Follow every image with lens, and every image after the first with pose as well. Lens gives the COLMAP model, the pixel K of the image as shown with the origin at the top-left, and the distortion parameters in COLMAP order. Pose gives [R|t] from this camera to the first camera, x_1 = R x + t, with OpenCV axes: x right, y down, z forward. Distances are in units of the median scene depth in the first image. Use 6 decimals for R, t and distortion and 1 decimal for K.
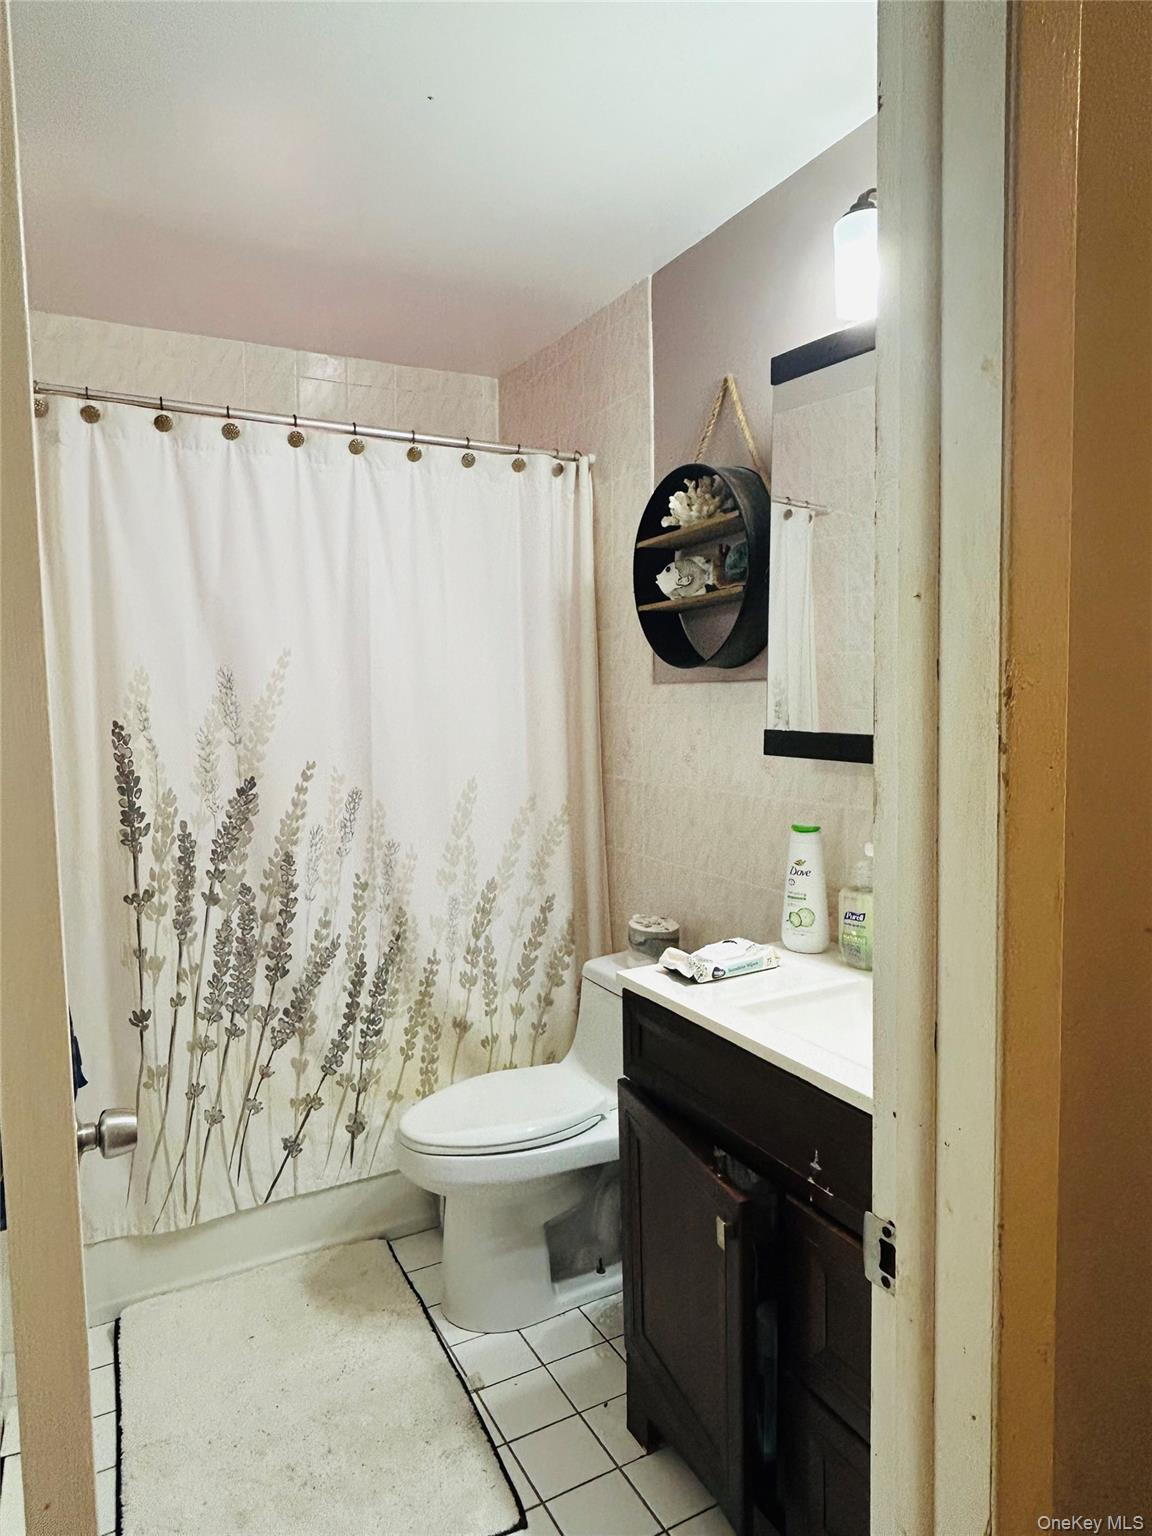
lens RADIAL K [[966.4, 0, 578.0], [0, 966.4, 764.4], [0, 0, 1]] dist [0.009308, -0.005071]
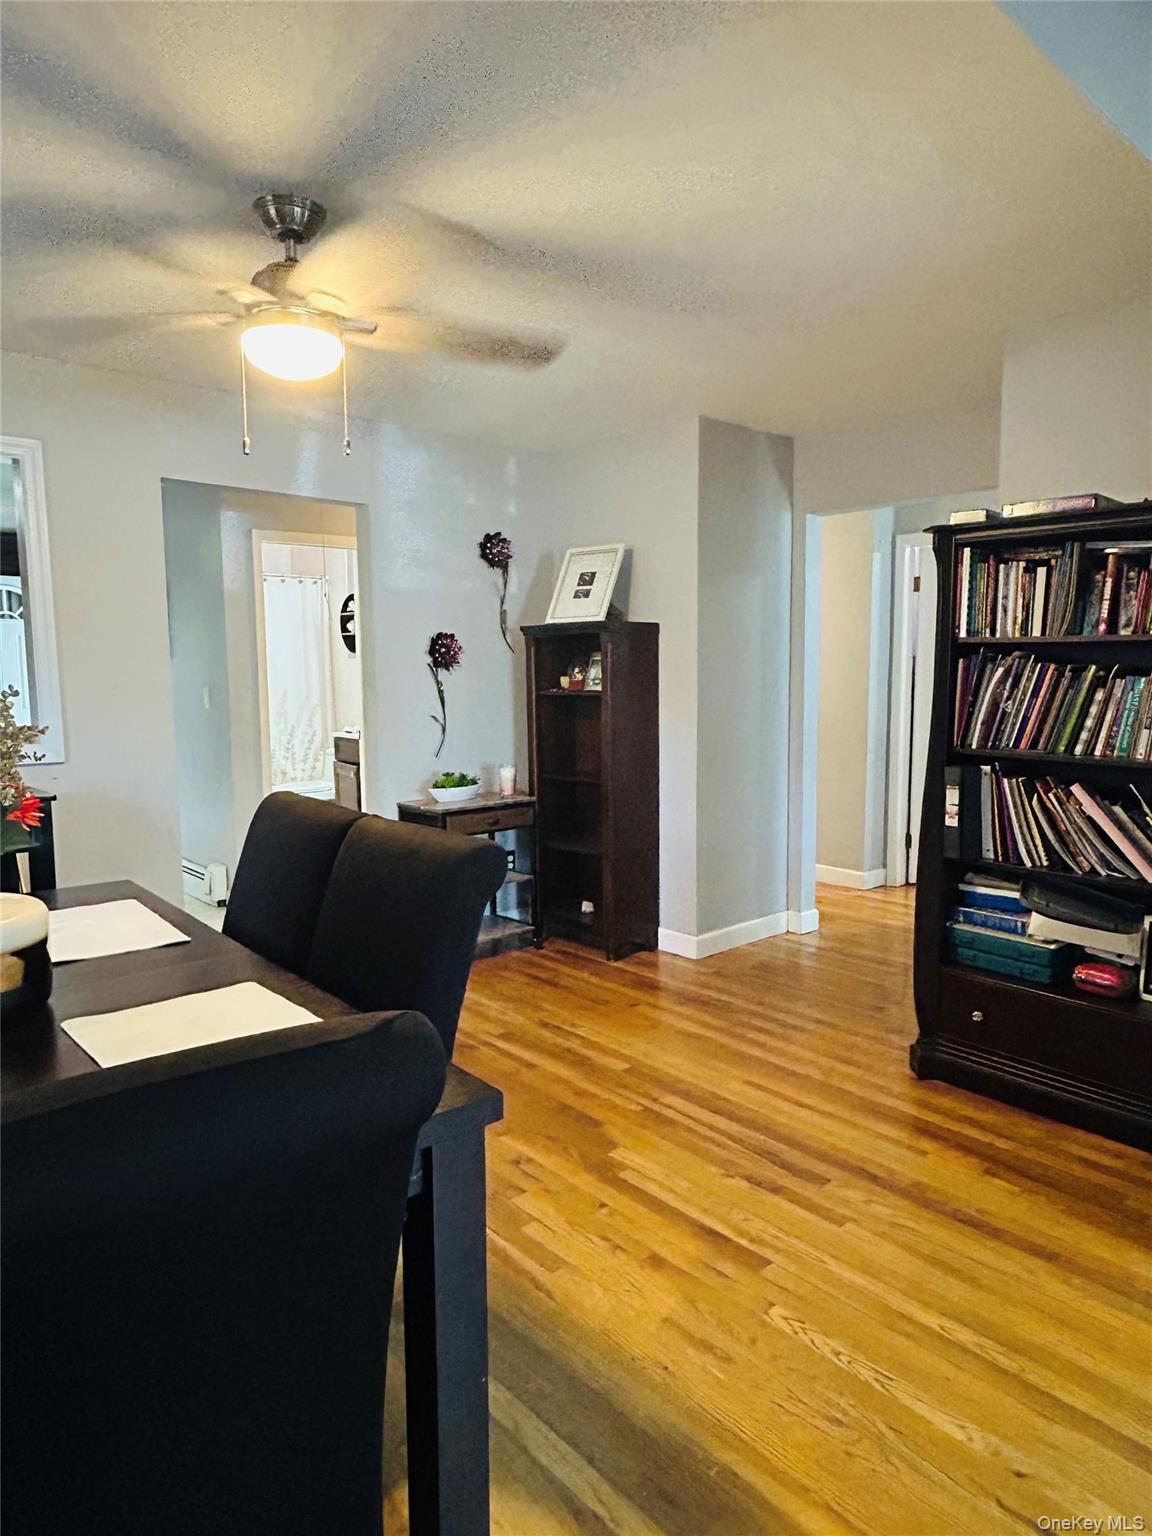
lens RADIAL K [[966.4, 0, 576.7], [0, 966.4, 768.5], [0, 0, 1]] dist [0.009308, -0.005071]
pose [[0.970545, -0.016274, 0.240369, 0.036286], [0.007933, 0.999334, 0.035627, 0.154851], [-0.240788, -0.032670, 0.970028, -2.028611]]
